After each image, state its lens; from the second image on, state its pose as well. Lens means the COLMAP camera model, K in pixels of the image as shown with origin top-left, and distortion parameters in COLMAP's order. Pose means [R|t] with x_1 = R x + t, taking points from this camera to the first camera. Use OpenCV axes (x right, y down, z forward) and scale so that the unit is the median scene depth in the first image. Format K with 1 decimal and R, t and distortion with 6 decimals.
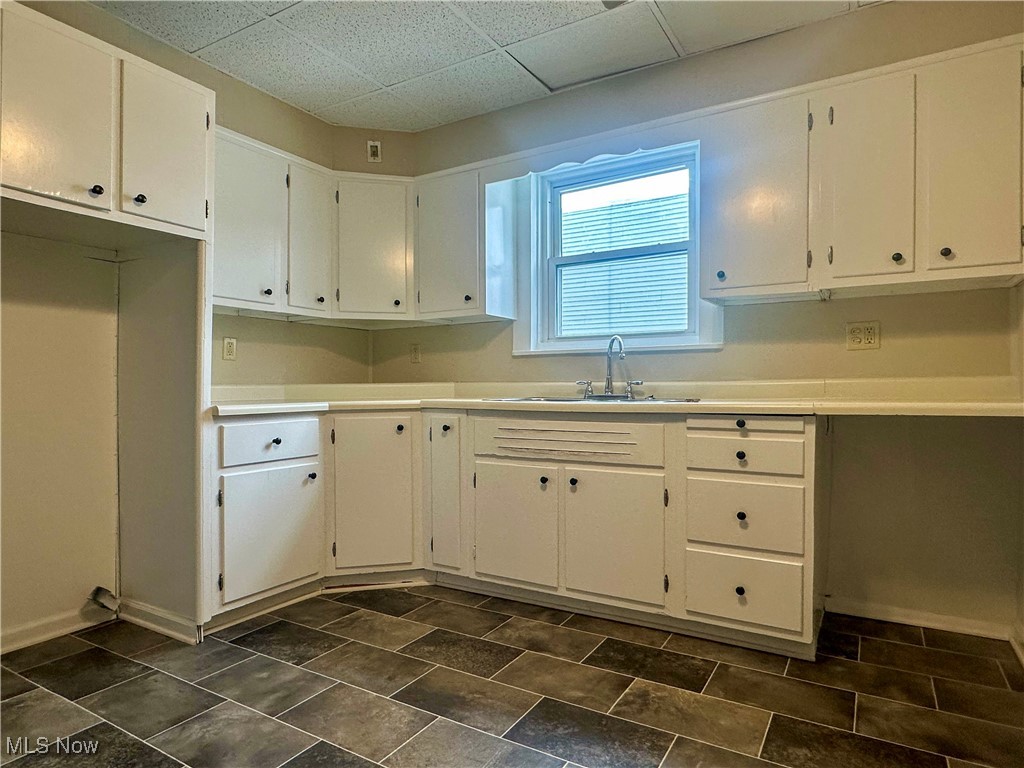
lens RADIAL K [[588.4, 0, 510.8], [0, 588.4, 378.1], [0, 0, 1]] dist [-0.002642, 0.001186]
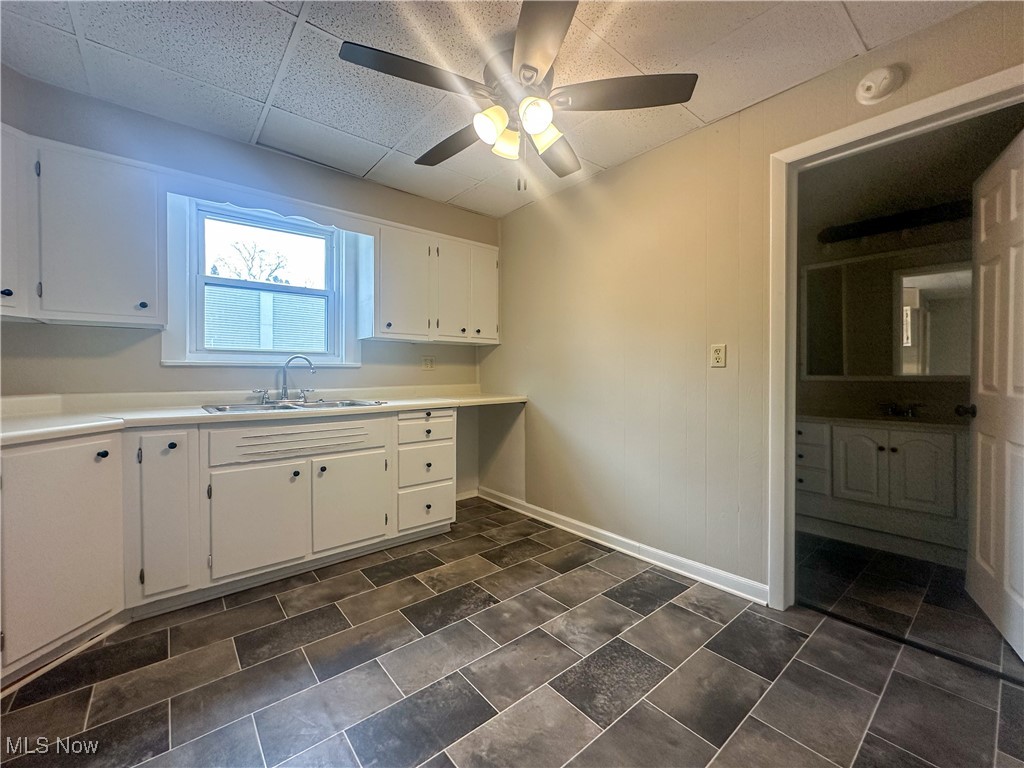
lens RADIAL K [[422.2, 0, 493.9], [0, 422.2, 377.8], [0, 0, 1]] dist [0.001307, -0.000110]
pose [[0.342510, 0.005438, 0.939499, -0.946720], [-0.008426, 0.999961, -0.002716, -0.036438], [-0.939477, -0.006986, 0.342542, 0.470403]]
